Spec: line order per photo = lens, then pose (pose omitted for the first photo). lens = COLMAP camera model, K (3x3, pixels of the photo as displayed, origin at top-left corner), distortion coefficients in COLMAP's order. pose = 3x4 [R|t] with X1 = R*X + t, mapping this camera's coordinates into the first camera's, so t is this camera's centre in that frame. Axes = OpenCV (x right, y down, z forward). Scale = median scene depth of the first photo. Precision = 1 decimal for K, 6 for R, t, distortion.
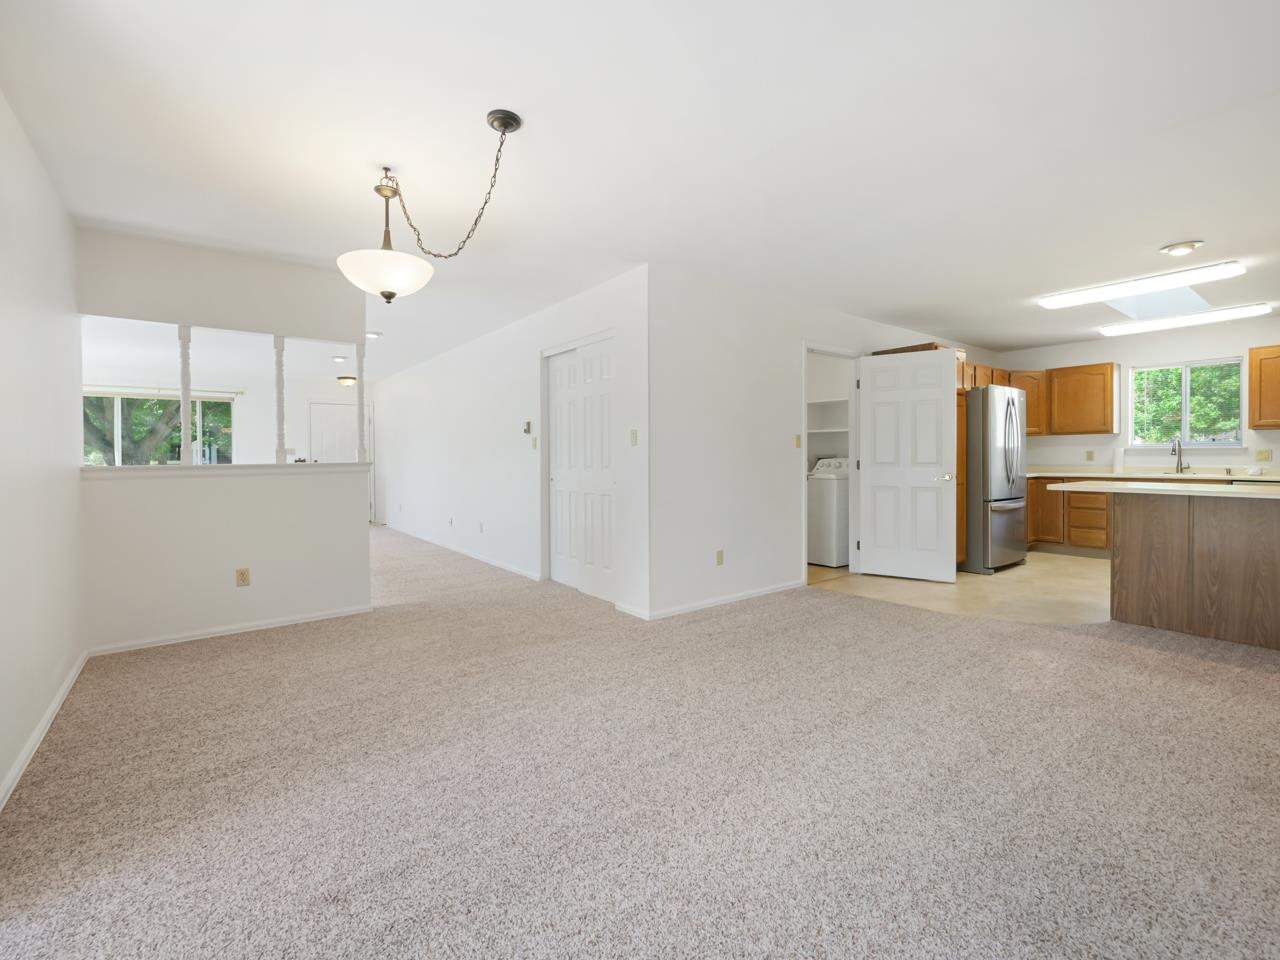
lens RADIAL K [[571.4, 0, 656.4], [0, 571.4, 468.5], [0, 0, 1]] dist [-0.002752, 0.001166]
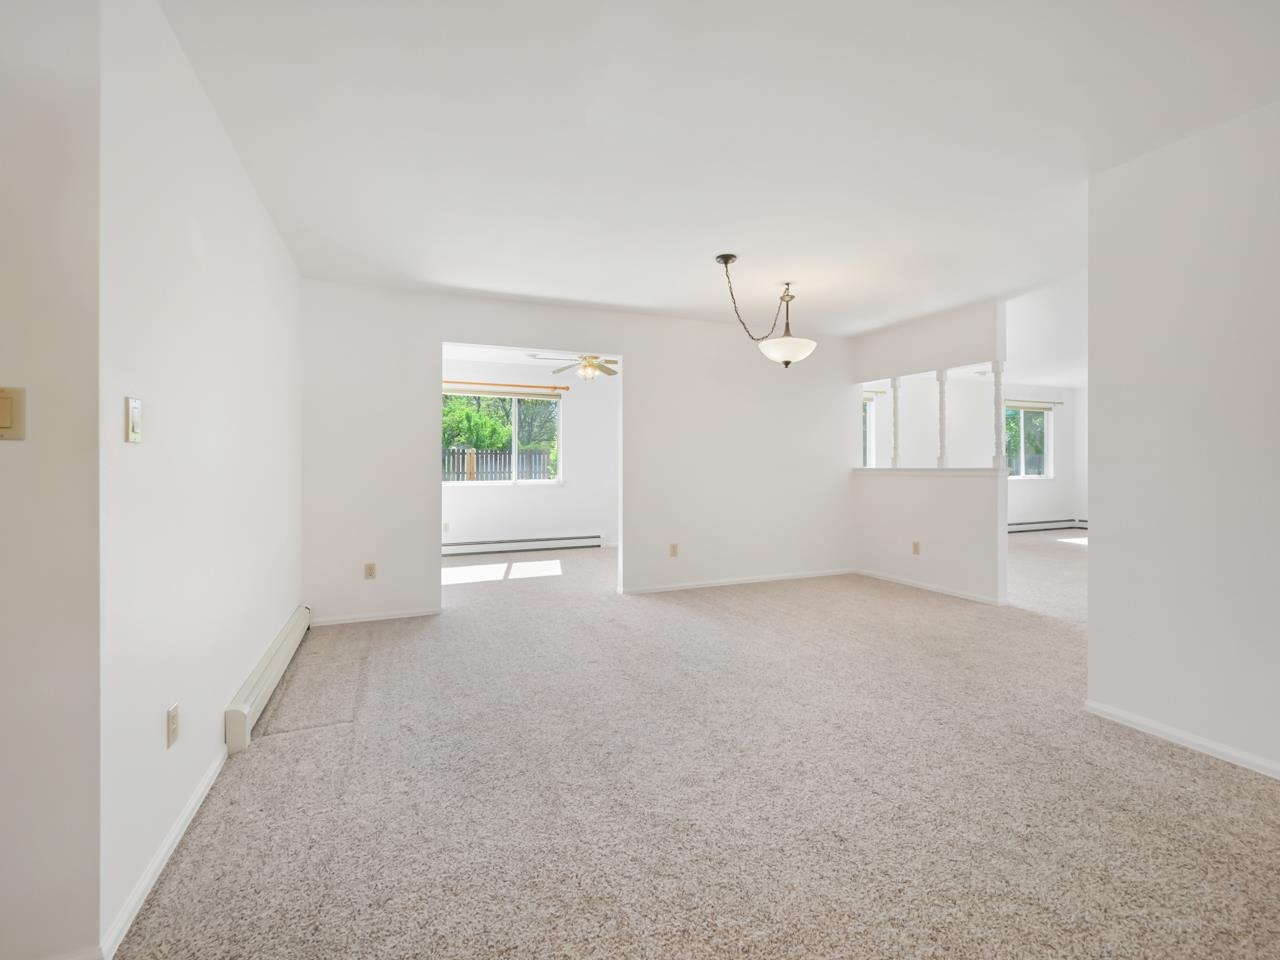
lens RADIAL K [[571.4, 0, 645.2], [0, 571.4, 468.3], [0, 0, 1]] dist [-0.002752, 0.001166]
pose [[-0.250267, 0.016327, -0.968039, 0.812018], [-0.018110, 0.999604, 0.021541, -0.024907], [0.968007, 0.022922, -0.249872, 0.705543]]
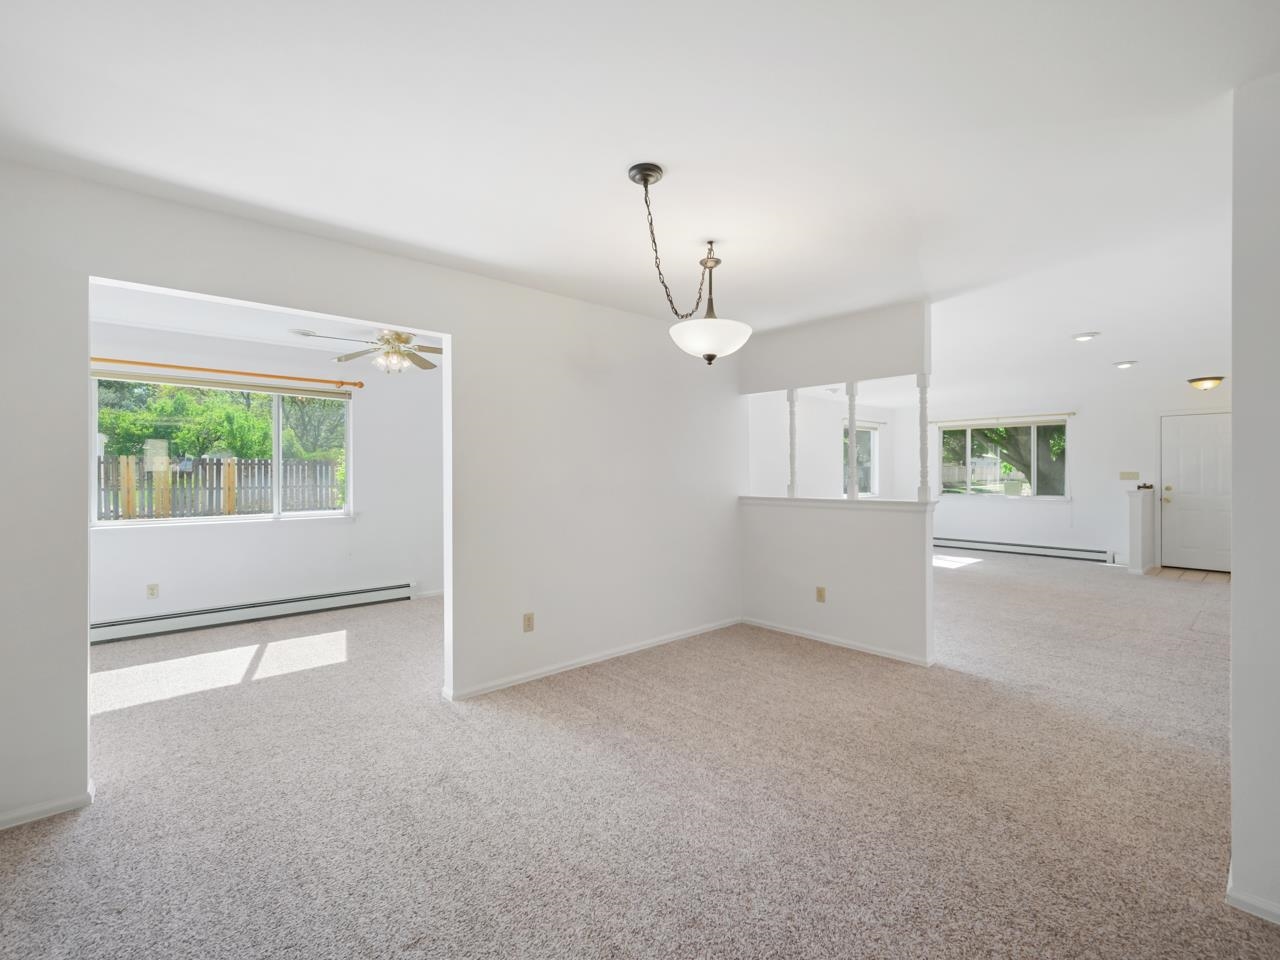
lens RADIAL K [[571.4, 0, 639.6], [0, 571.4, 477.6], [0, 0, 1]] dist [-0.002752, 0.001166]
pose [[0.061503, 0.017264, -0.997958, 0.423280], [-0.022966, 0.999610, 0.015877, -0.060595], [0.997843, 0.021943, 0.061875, 0.553427]]
